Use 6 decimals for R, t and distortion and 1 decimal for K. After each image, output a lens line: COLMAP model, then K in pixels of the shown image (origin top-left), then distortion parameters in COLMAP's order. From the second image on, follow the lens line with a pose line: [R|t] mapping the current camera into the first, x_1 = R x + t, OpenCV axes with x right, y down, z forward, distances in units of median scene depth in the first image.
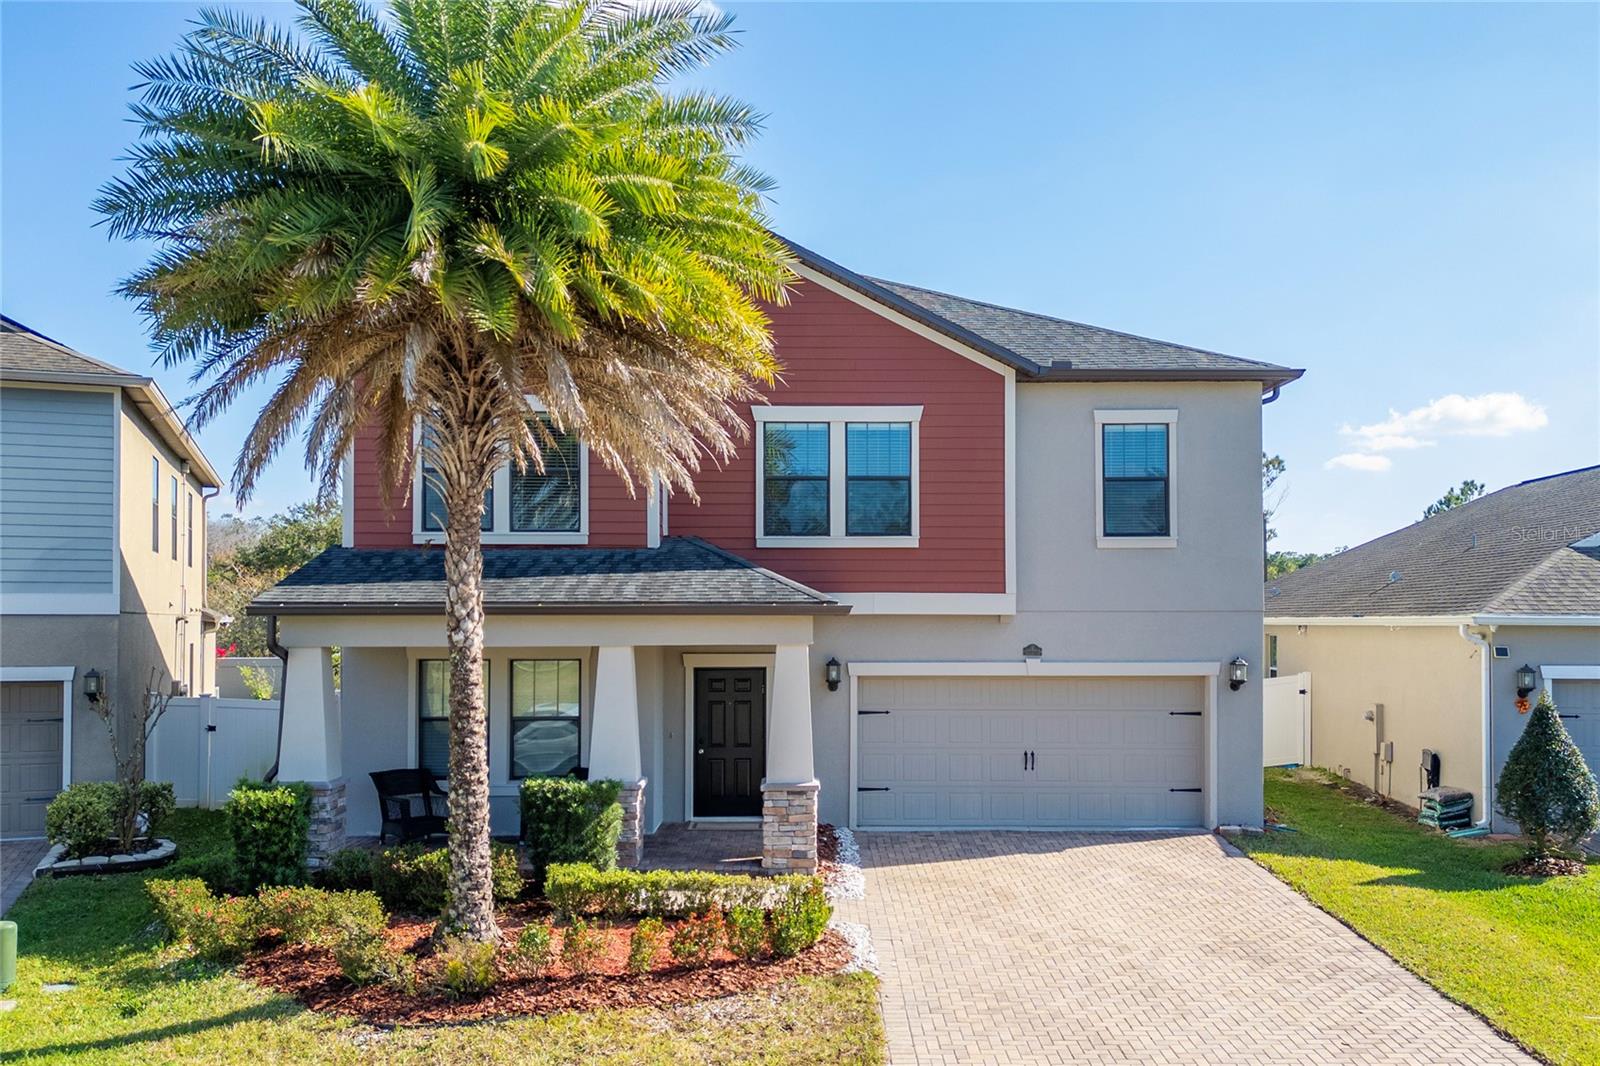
lens RADIAL K [[1363.3, 0, 823.3], [0, 1363.3, 602.1], [0, 0, 1]] dist [0.049794, -0.001557]
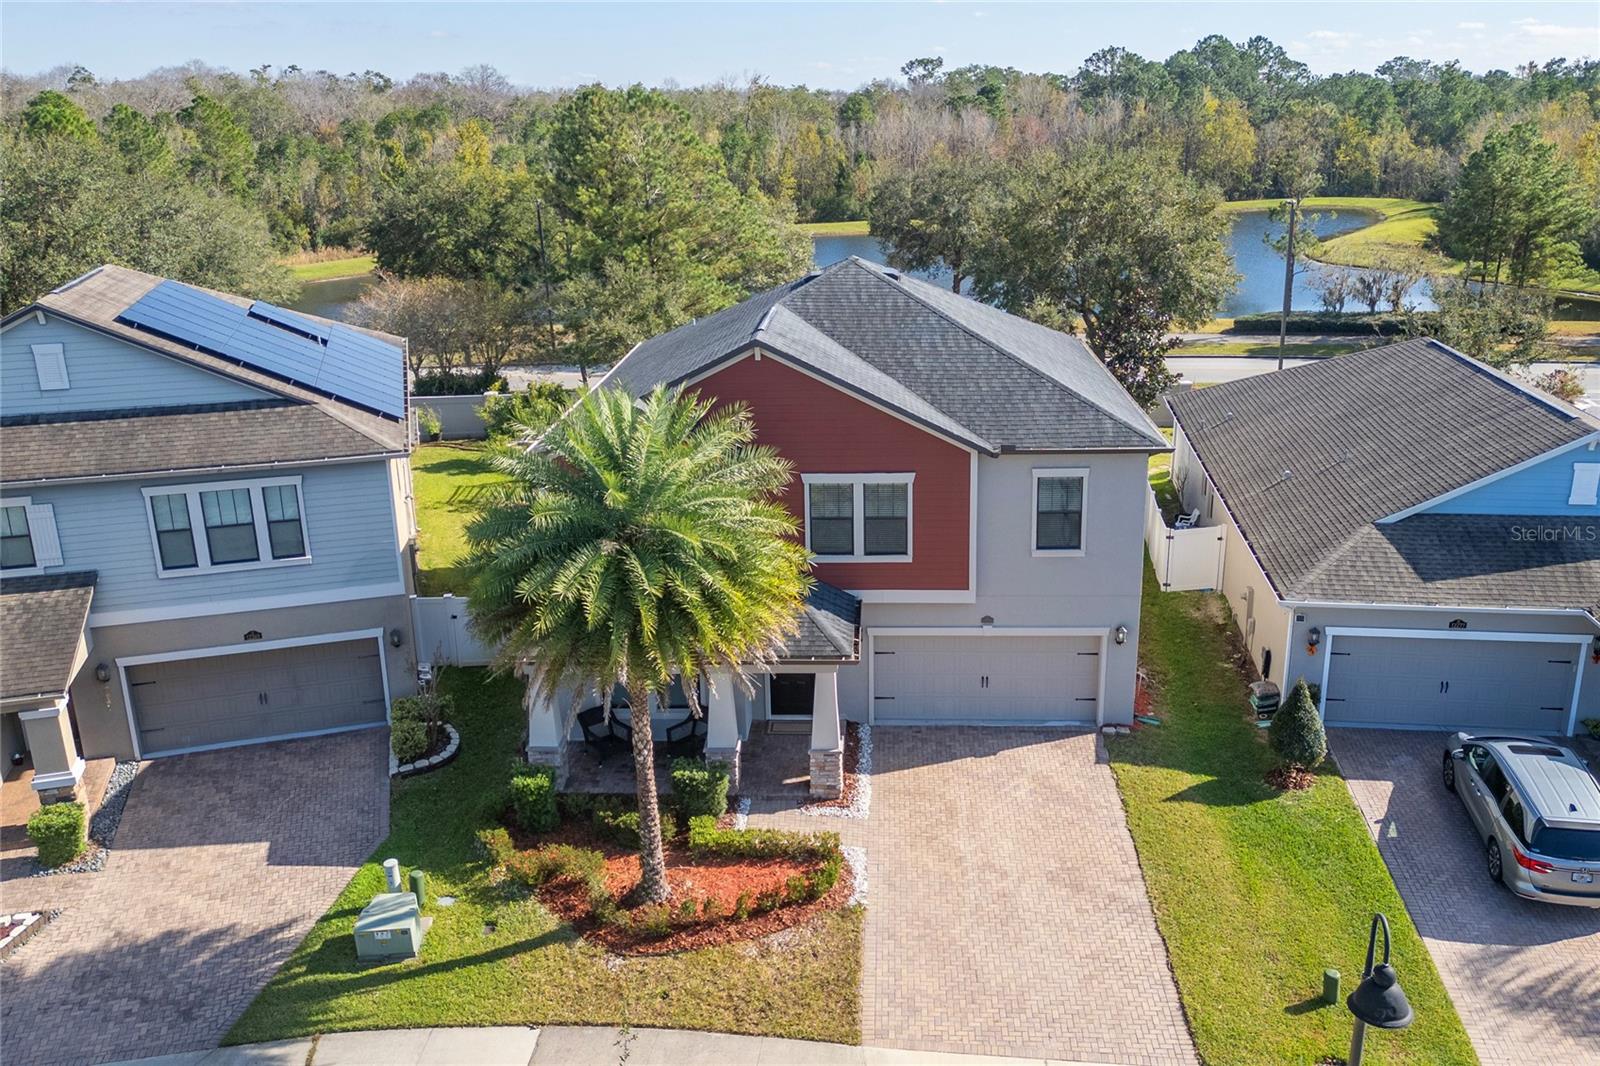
lens RADIAL K [[1338.8, 0, 833.6], [0, 1338.8, 527.3], [0, 0, 1]] dist [0.096860, -0.094802]
pose [[0.998221, 0.002645, -0.059565, 0.071584], [0.016170, 0.949563, 0.313160, -0.551143], [0.057389, -0.313566, 0.947831, -0.418883]]
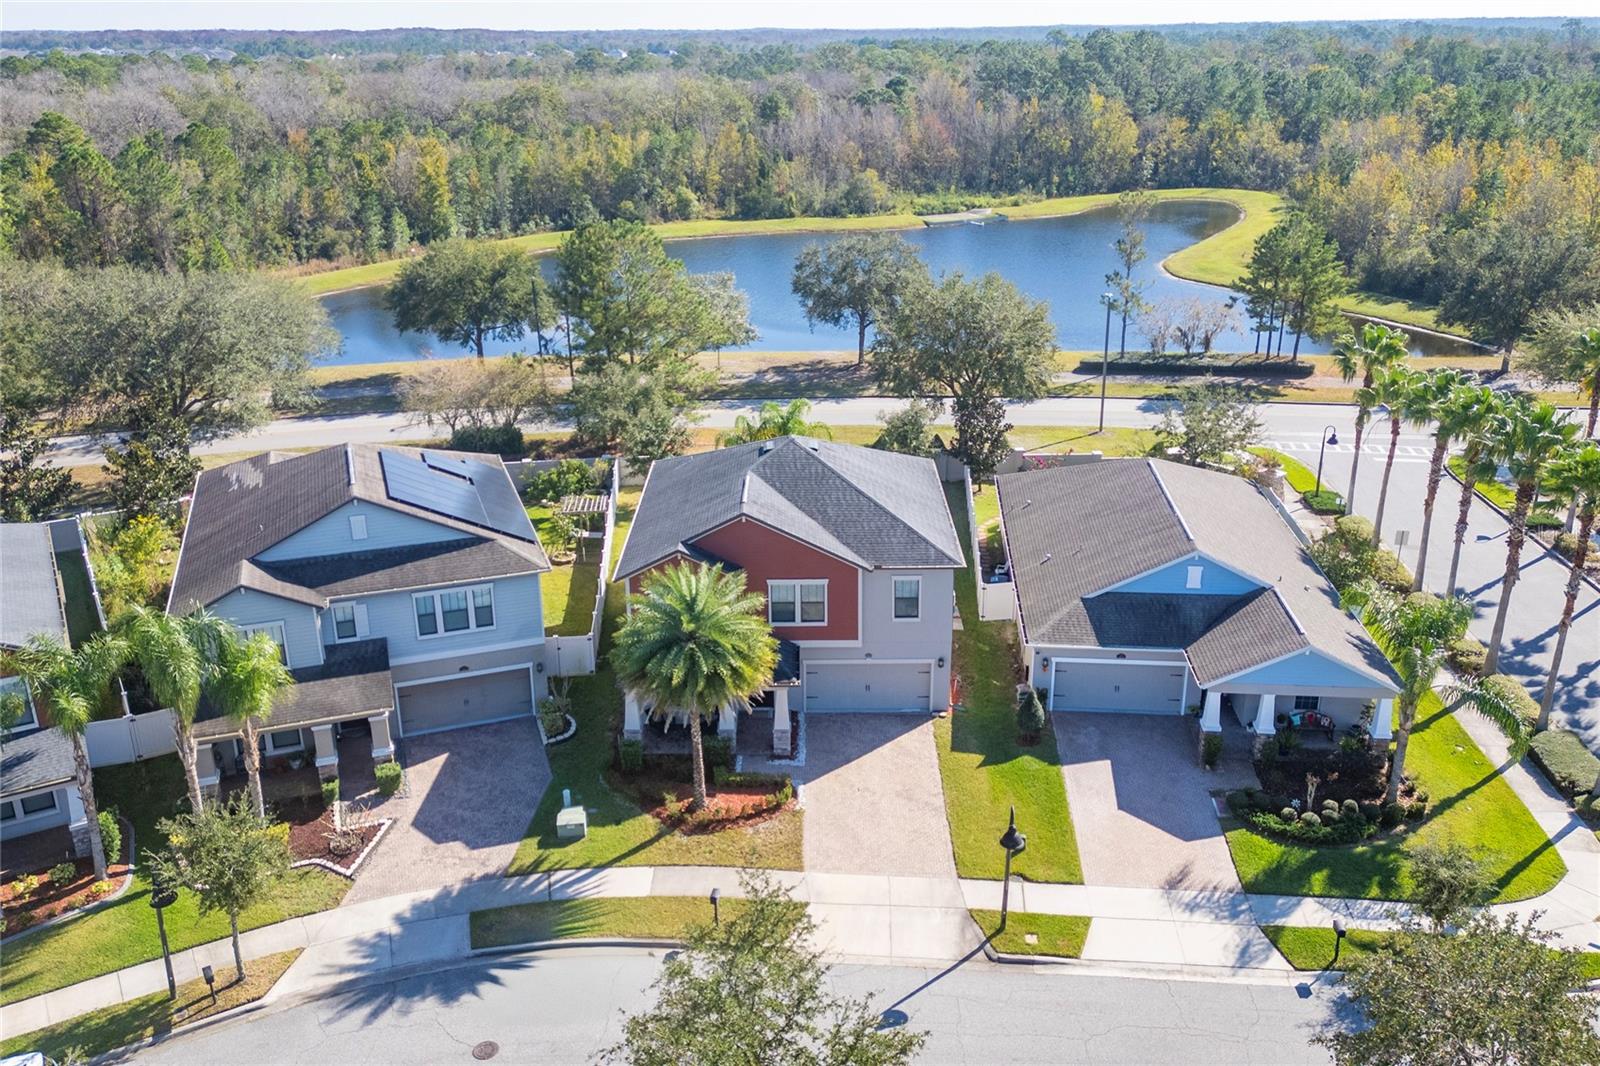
lens RADIAL K [[1369.5, 0, 789.5], [0, 1369.5, 528.2], [0, 0, 1]] dist [0.180875, -0.279261]
pose [[0.999573, -0.002098, -0.029132, 0.075682], [0.012705, 0.929348, 0.368987, -1.274265], [0.026300, -0.369199, 0.928978, -1.556622]]
